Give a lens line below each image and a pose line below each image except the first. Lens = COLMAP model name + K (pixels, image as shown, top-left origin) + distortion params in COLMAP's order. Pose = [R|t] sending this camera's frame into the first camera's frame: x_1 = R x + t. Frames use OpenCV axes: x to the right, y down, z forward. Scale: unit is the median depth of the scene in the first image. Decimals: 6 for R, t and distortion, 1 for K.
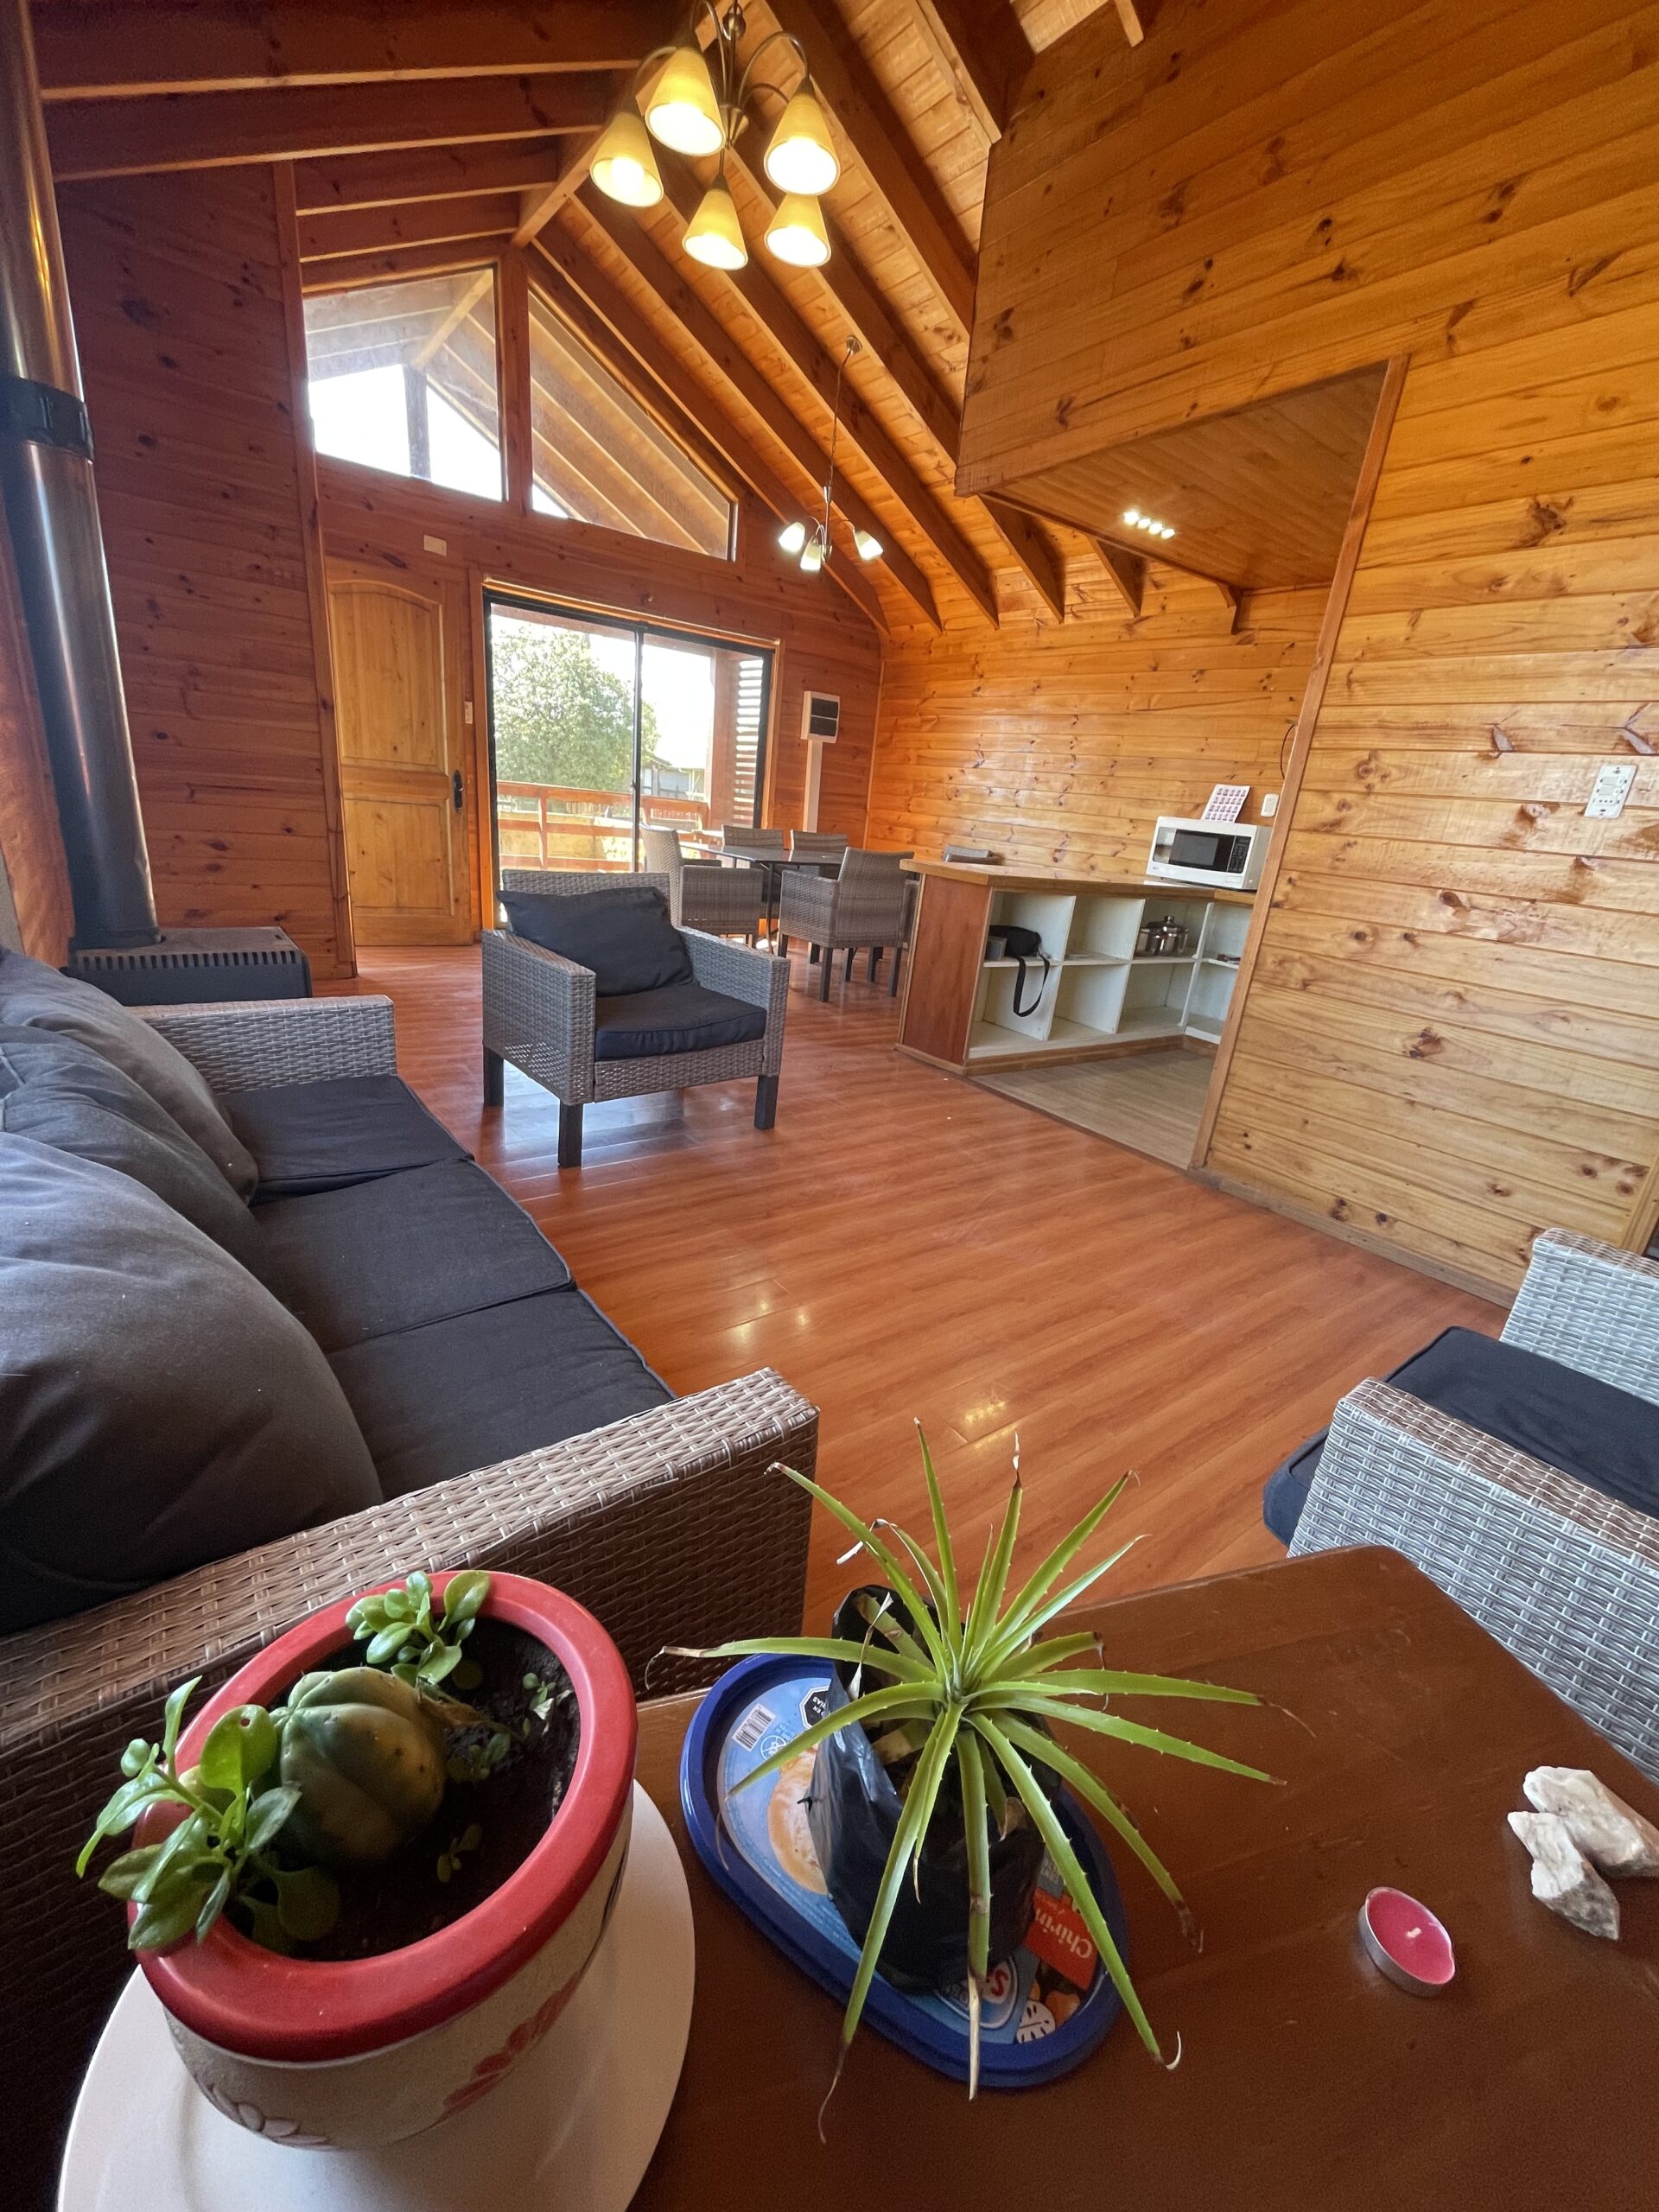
lens RADIAL K [[899.2, 0, 834.5], [0, 899.2, 1107.3], [0, 0, 1]] dist [0.000092, -0.000390]
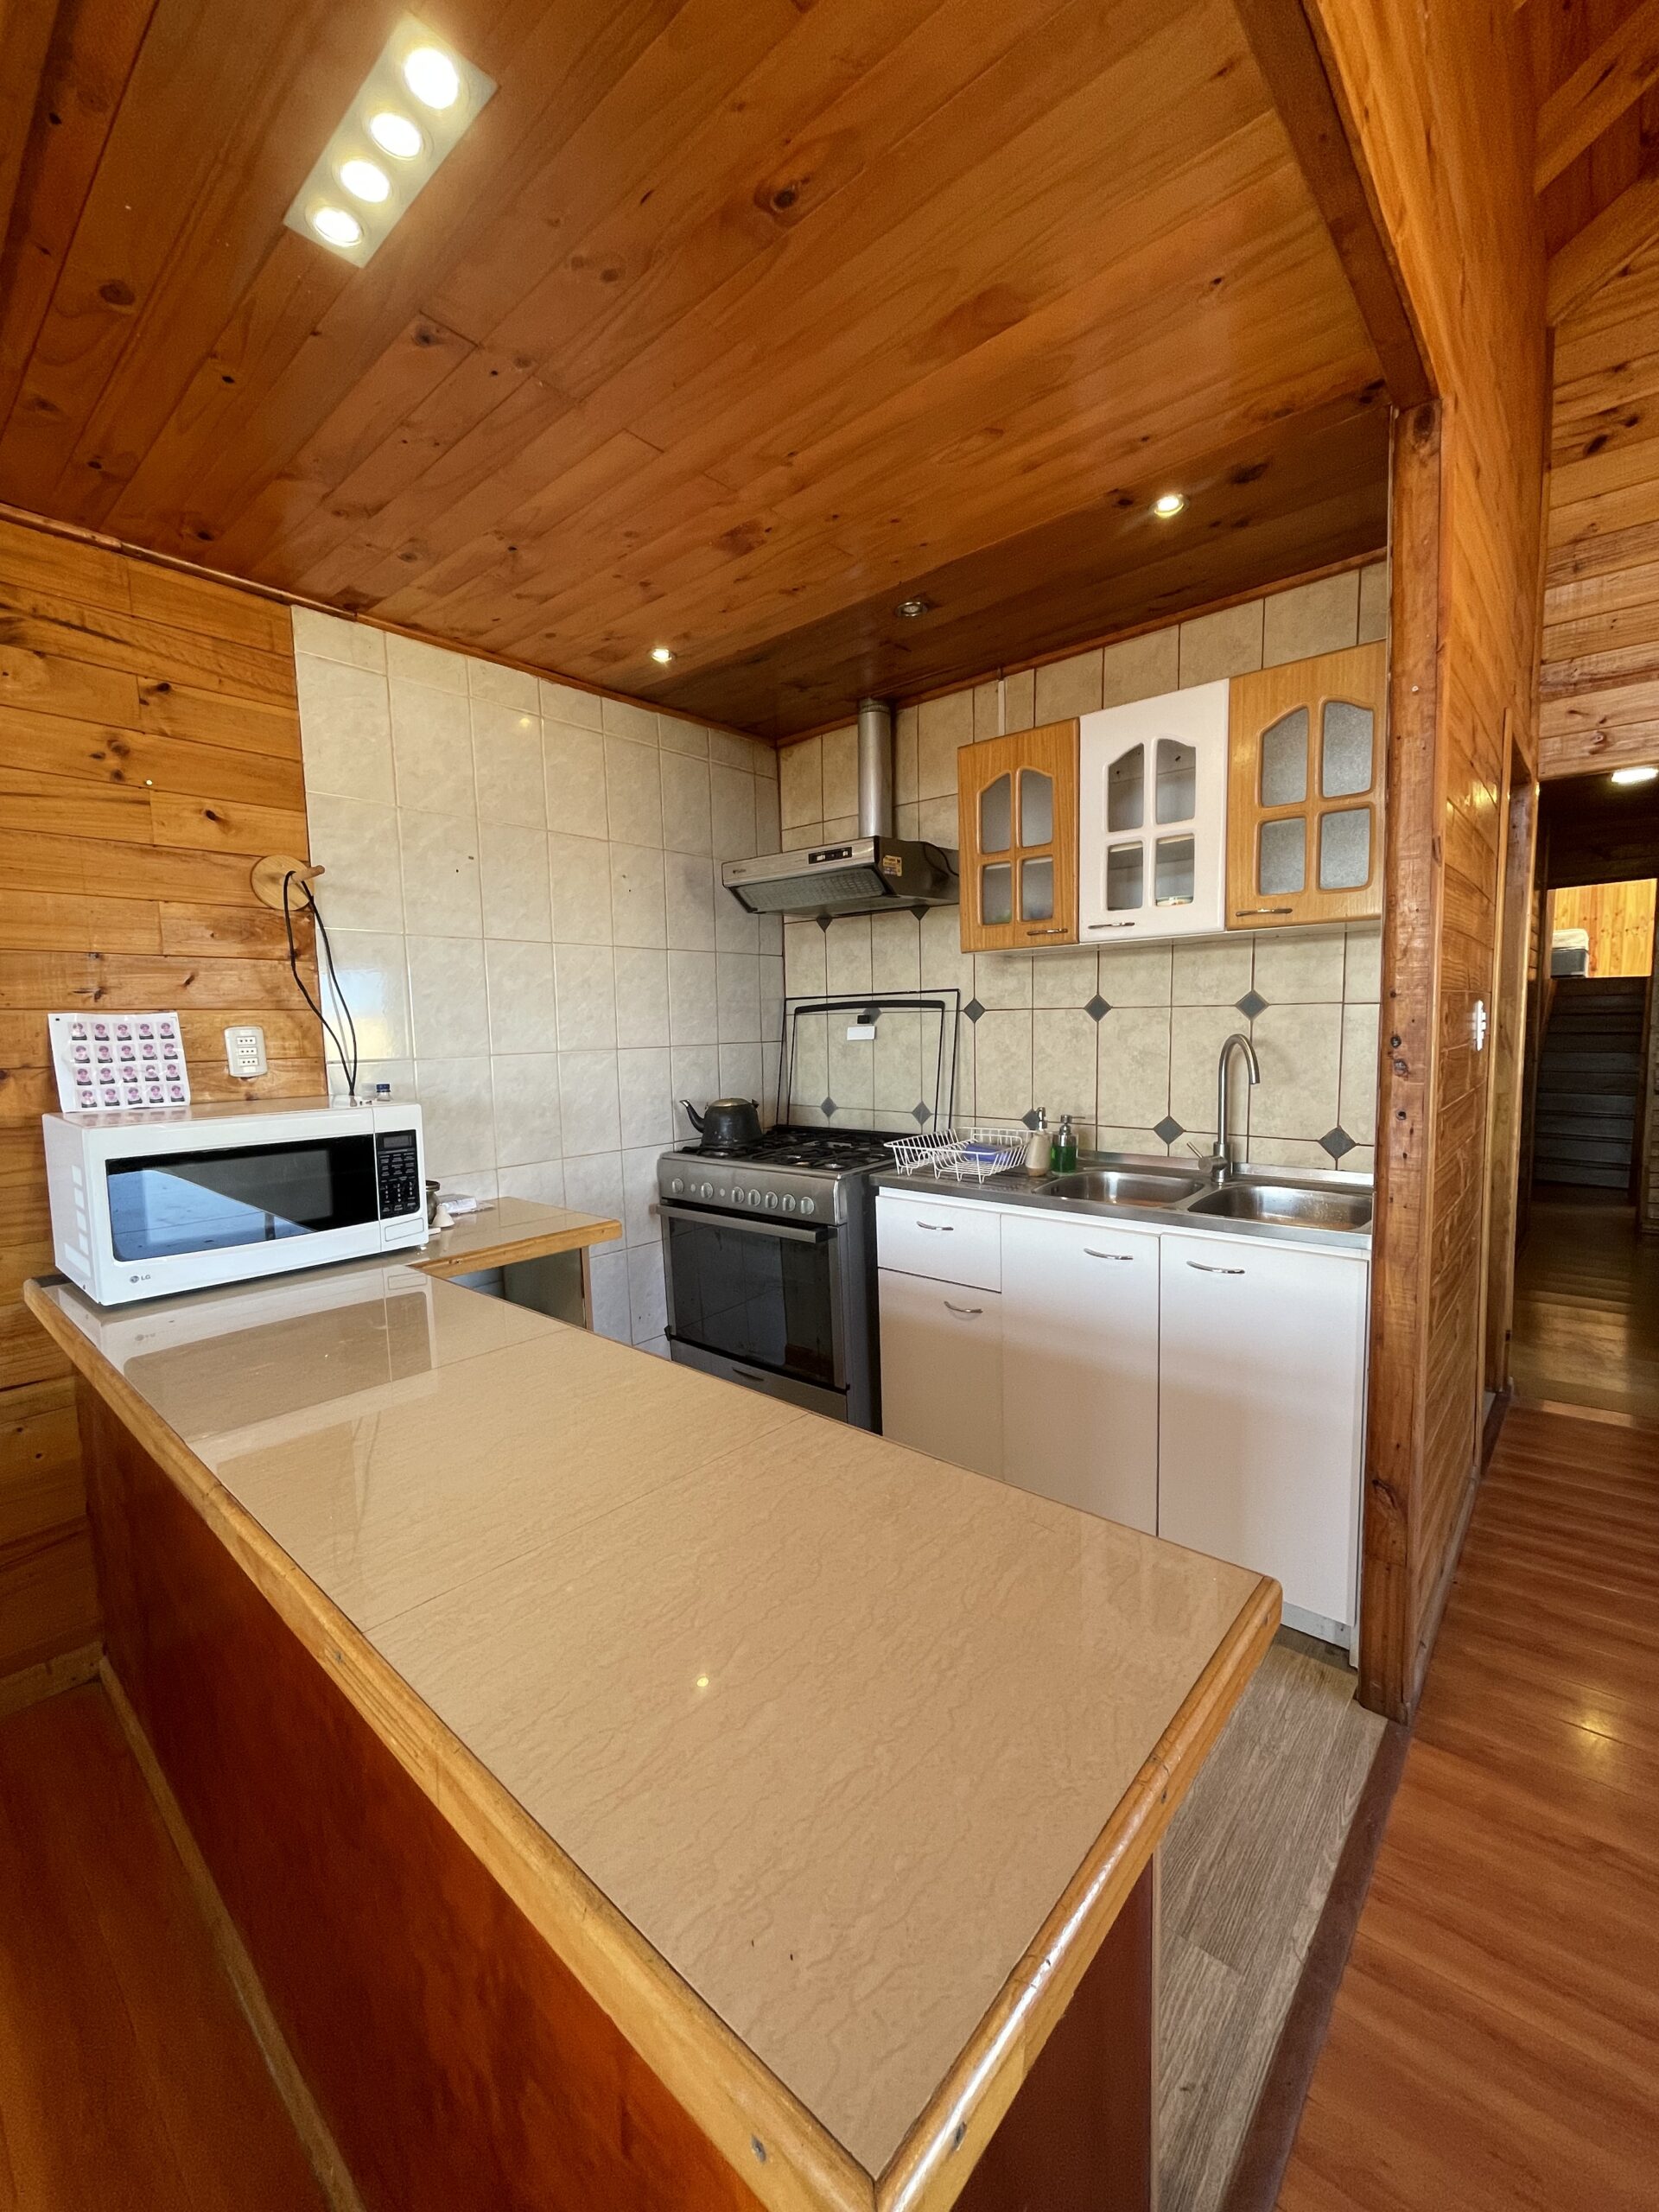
lens RADIAL K [[899.2, 0, 832.3], [0, 899.2, 1107.9], [0, 0, 1]] dist [0.000092, -0.000390]
pose [[-0.212775, -0.187088, 0.959023, 0.009140], [0.319348, 0.914281, 0.249212, -0.317037], [-0.923441, 0.359288, -0.134790, 0.779916]]
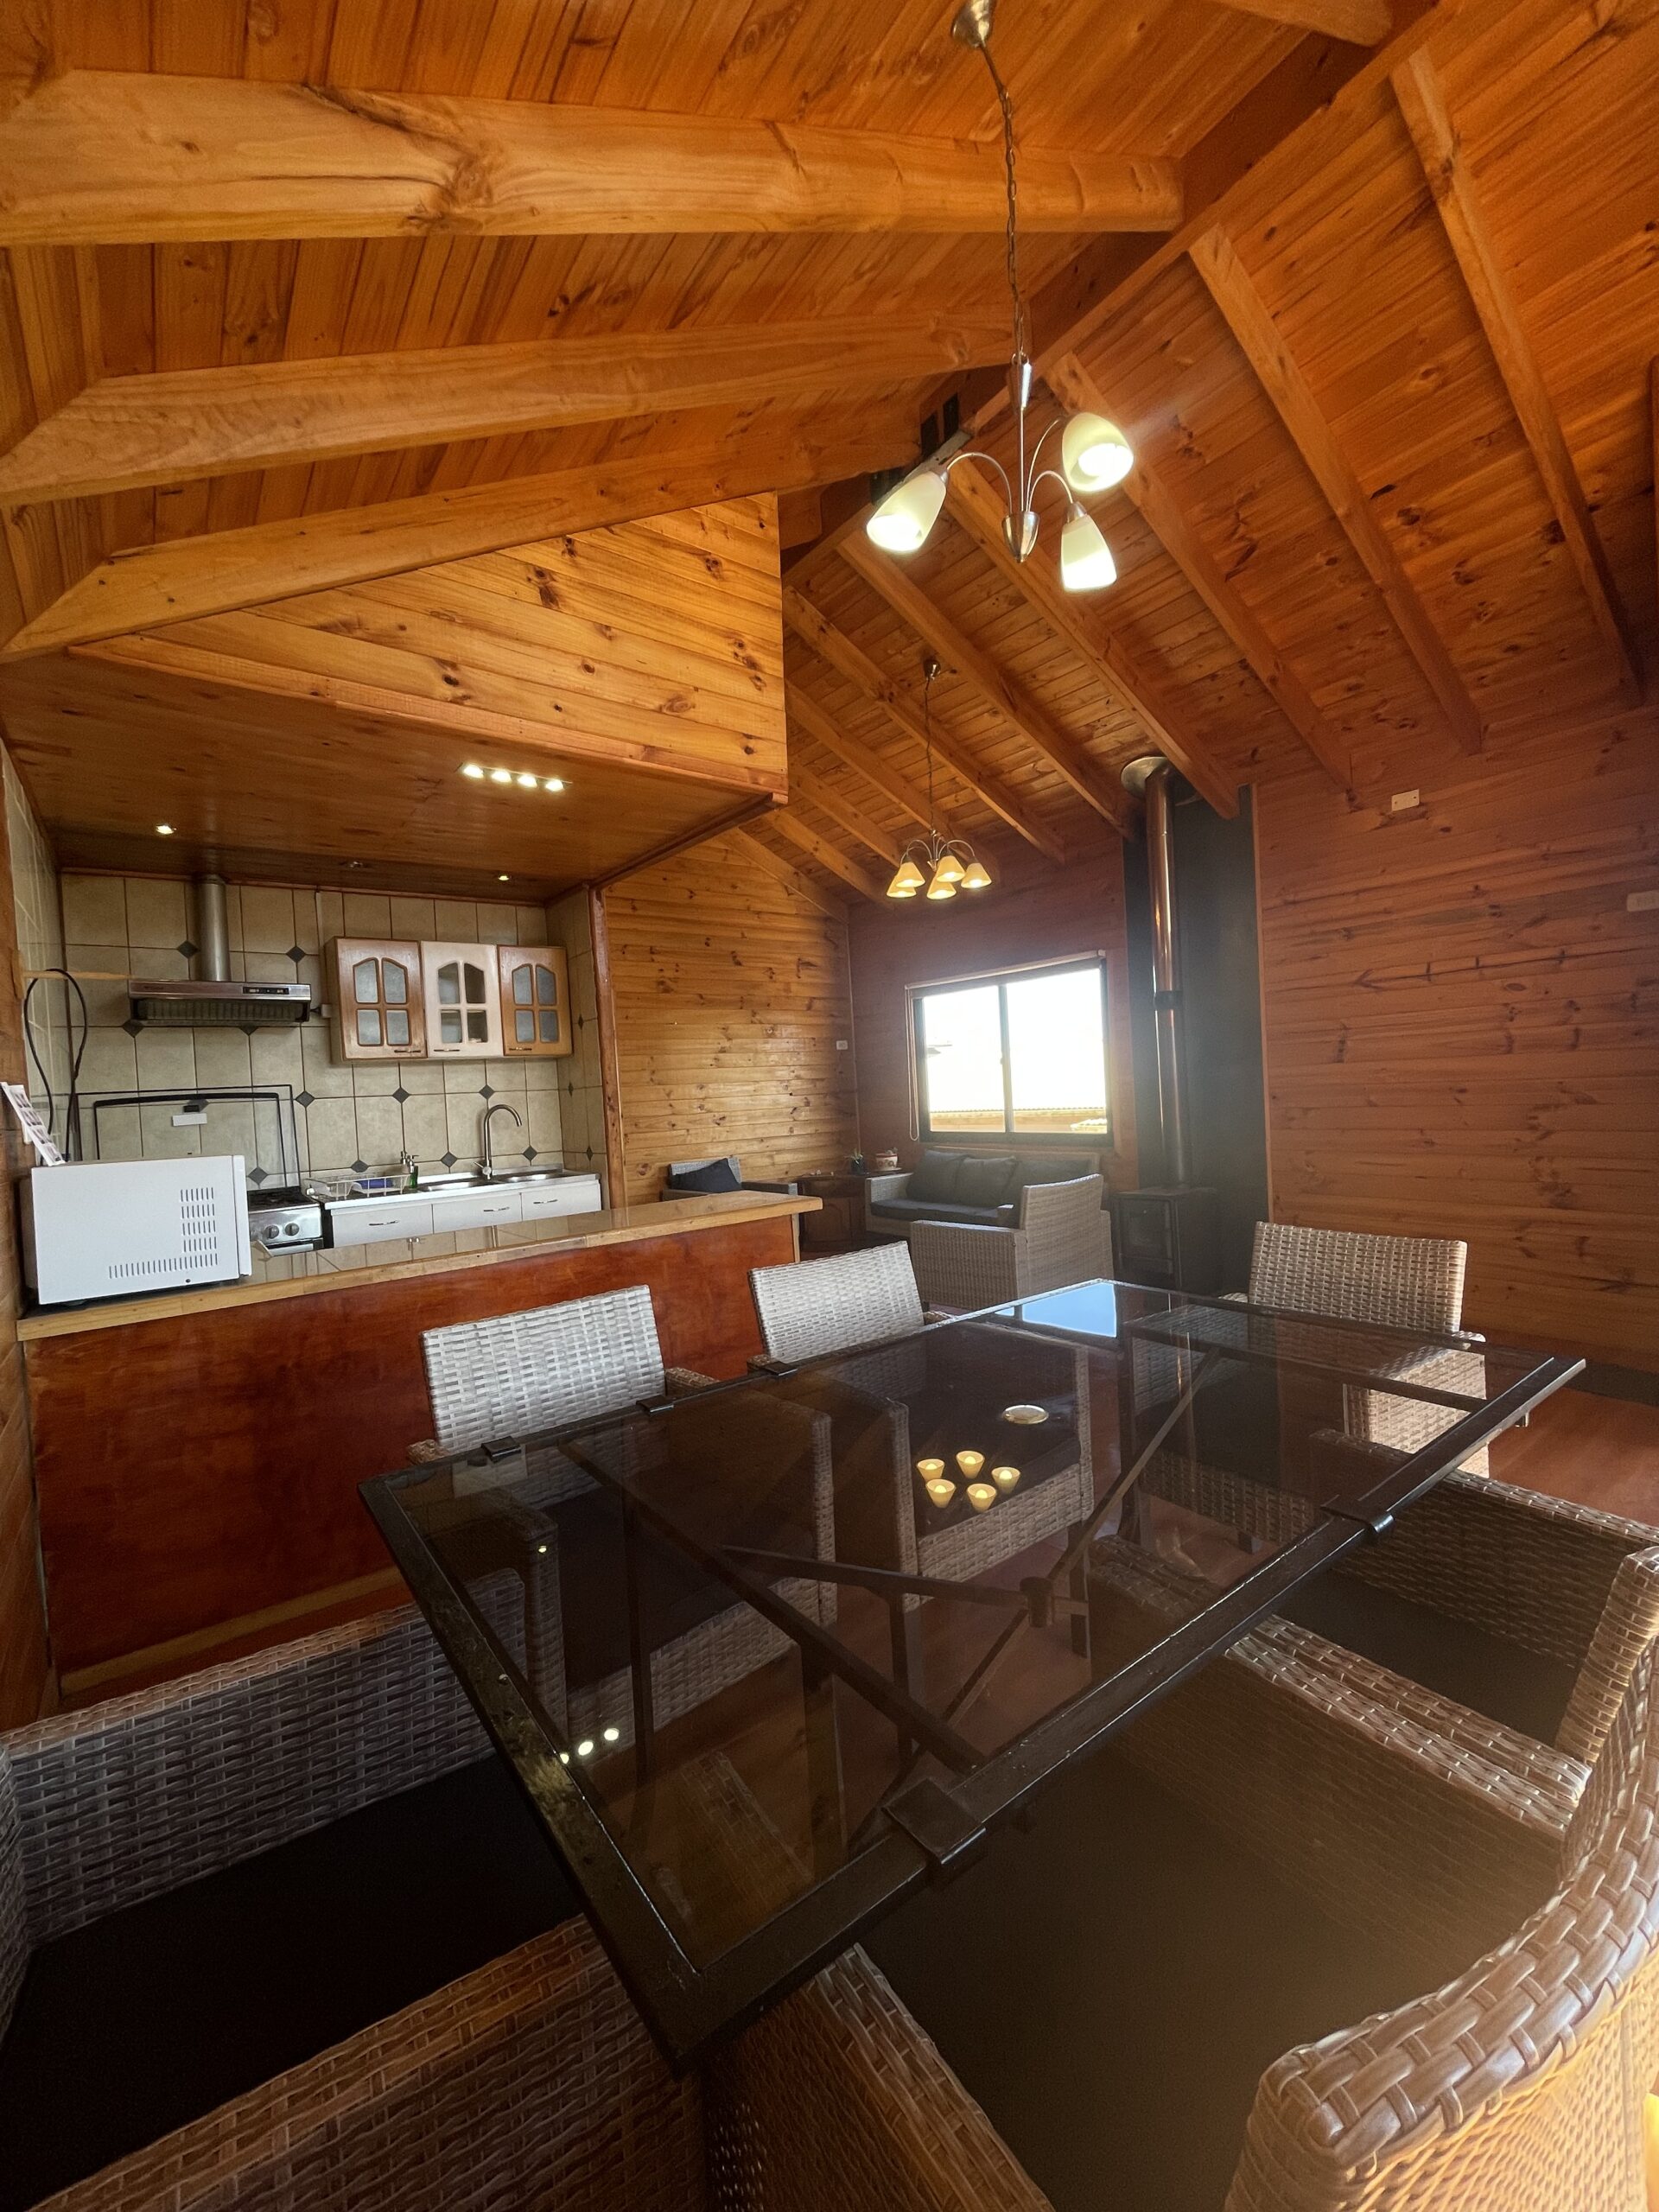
lens RADIAL K [[899.2, 0, 827.8], [0, 899.2, 1102.5], [0, 0, 1]] dist [0.000092, -0.000390]
pose [[-0.999127, -0.041701, -0.002458, 0.059298], [-0.040053, 0.939609, 0.339898, -0.505630], [-0.011865, 0.339700, -0.940459, 1.384718]]
